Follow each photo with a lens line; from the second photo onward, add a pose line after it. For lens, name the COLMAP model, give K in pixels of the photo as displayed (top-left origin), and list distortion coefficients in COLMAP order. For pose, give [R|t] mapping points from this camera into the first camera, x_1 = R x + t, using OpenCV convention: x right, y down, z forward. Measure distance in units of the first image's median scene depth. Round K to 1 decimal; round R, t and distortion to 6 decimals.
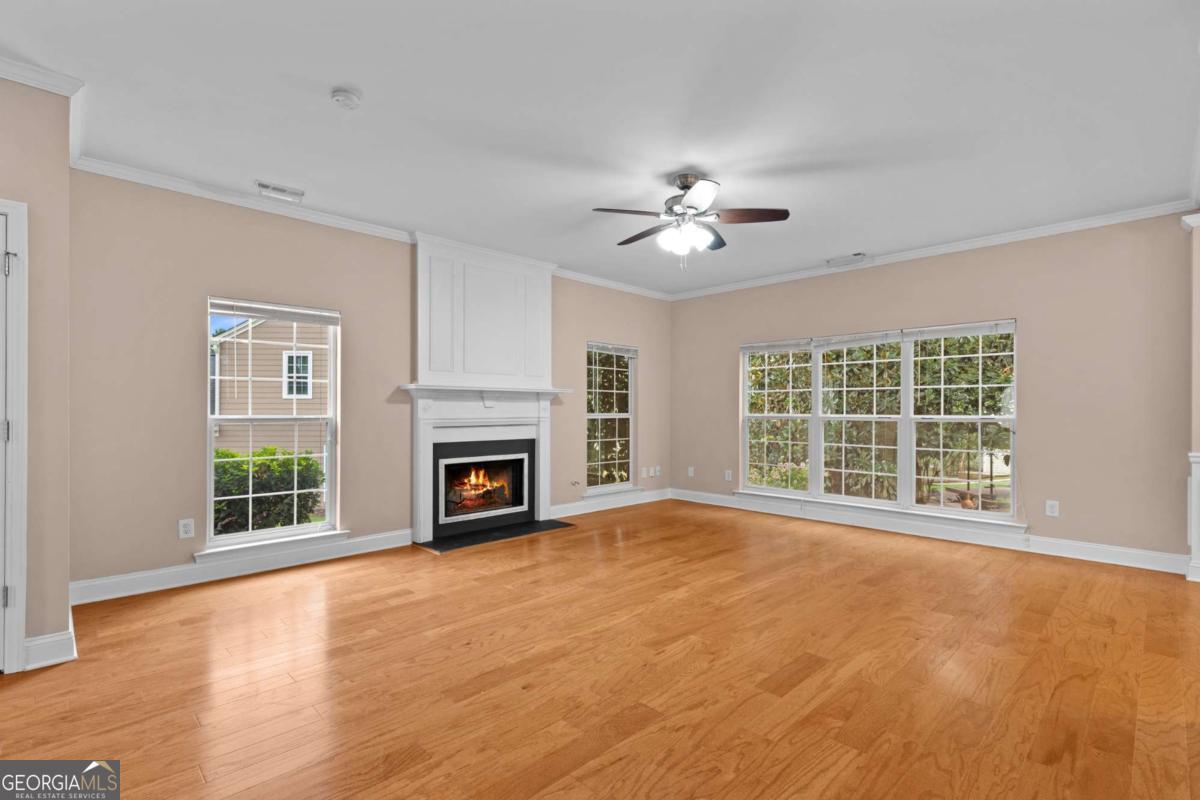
lens RADIAL K [[571.7, 0, 614.2], [0, 571.7, 404.8], [0, 0, 1]] dist [0.002185, -0.001497]
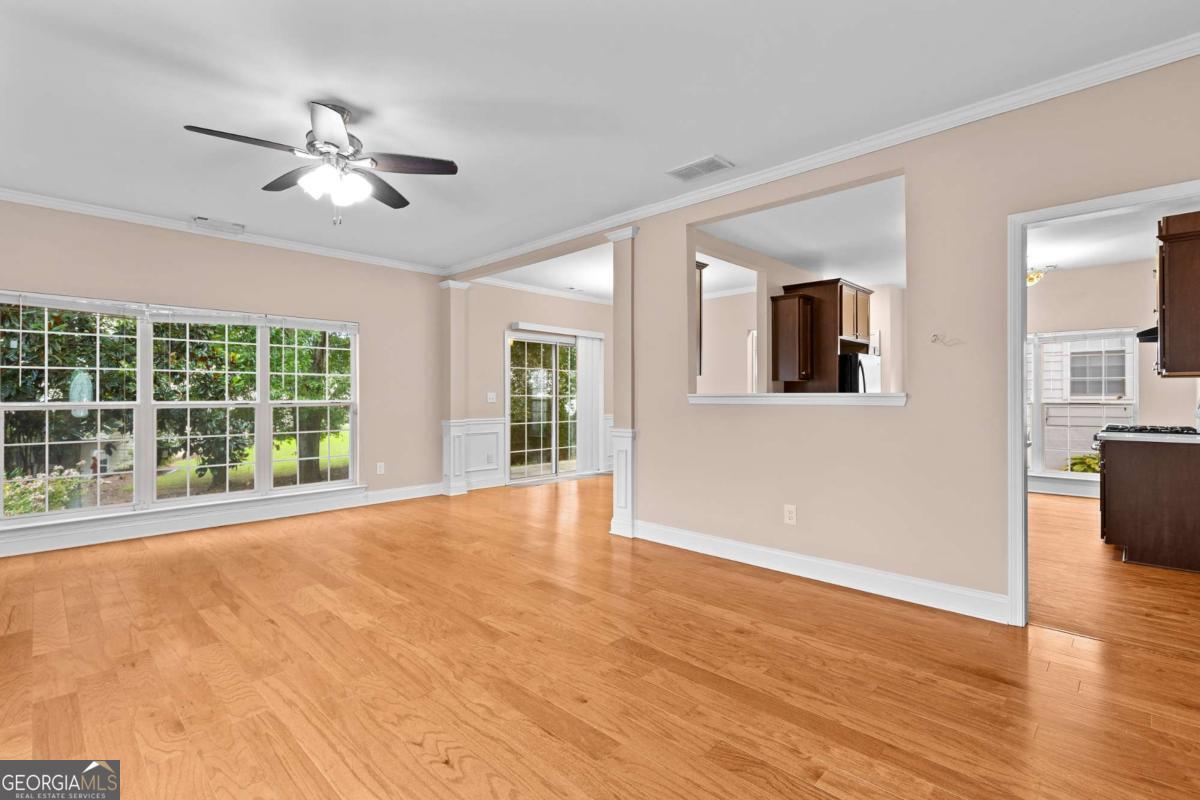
lens RADIAL K [[571.7, 0, 614.2], [0, 571.7, 404.8], [0, 0, 1]] dist [0.002185, -0.001497]
pose [[-0.054760, -0.020144, 0.998296, -0.788936], [-0.004733, 0.999790, 0.019914, 0.015875], [-0.998488, -0.003635, -0.054843, 0.769591]]
